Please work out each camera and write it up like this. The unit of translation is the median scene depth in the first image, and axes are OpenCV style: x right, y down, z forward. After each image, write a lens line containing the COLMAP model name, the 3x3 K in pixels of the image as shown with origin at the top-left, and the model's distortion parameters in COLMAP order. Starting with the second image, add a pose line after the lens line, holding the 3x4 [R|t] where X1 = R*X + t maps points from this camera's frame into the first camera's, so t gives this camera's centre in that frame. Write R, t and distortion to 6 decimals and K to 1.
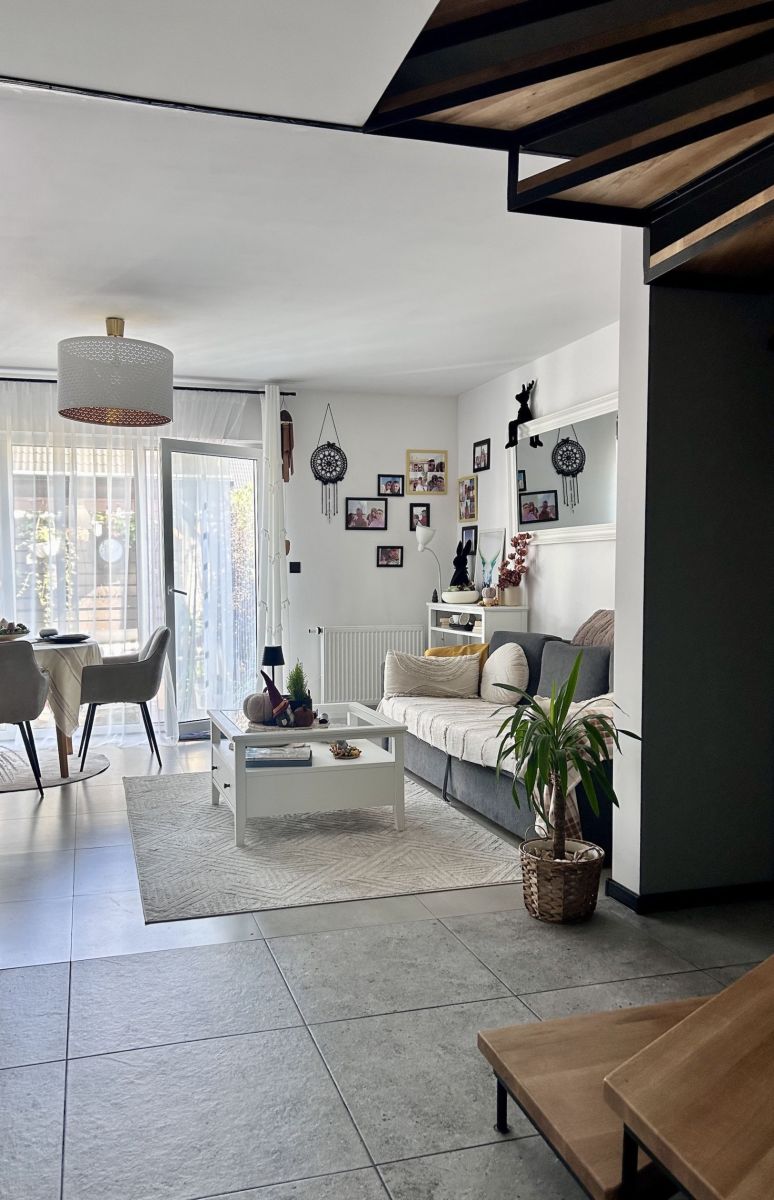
lens RADIAL K [[977.5, 0, 378.8], [0, 977.5, 597.3], [0, 0, 1]] dist [0.102334, -0.007072]
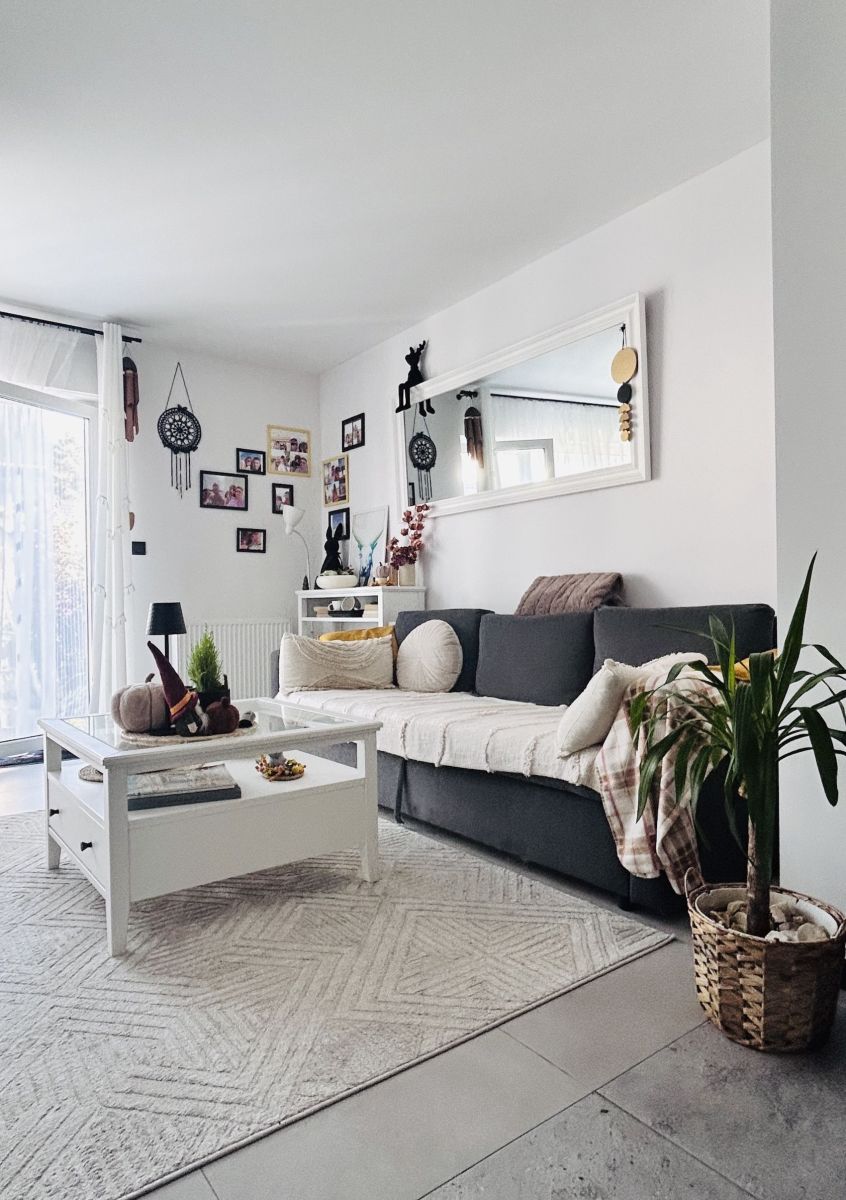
lens RADIAL K [[736.3, 0, 421.1], [0, 736.3, 598.7], [0, 0, 1]] dist [-0.004704, 0.001116]
pose [[0.940261, -0.006463, 0.340393, -0.082014], [0.022534, 0.998809, -0.043280, 0.050065], [-0.339708, 0.048365, 0.939287, 0.370196]]
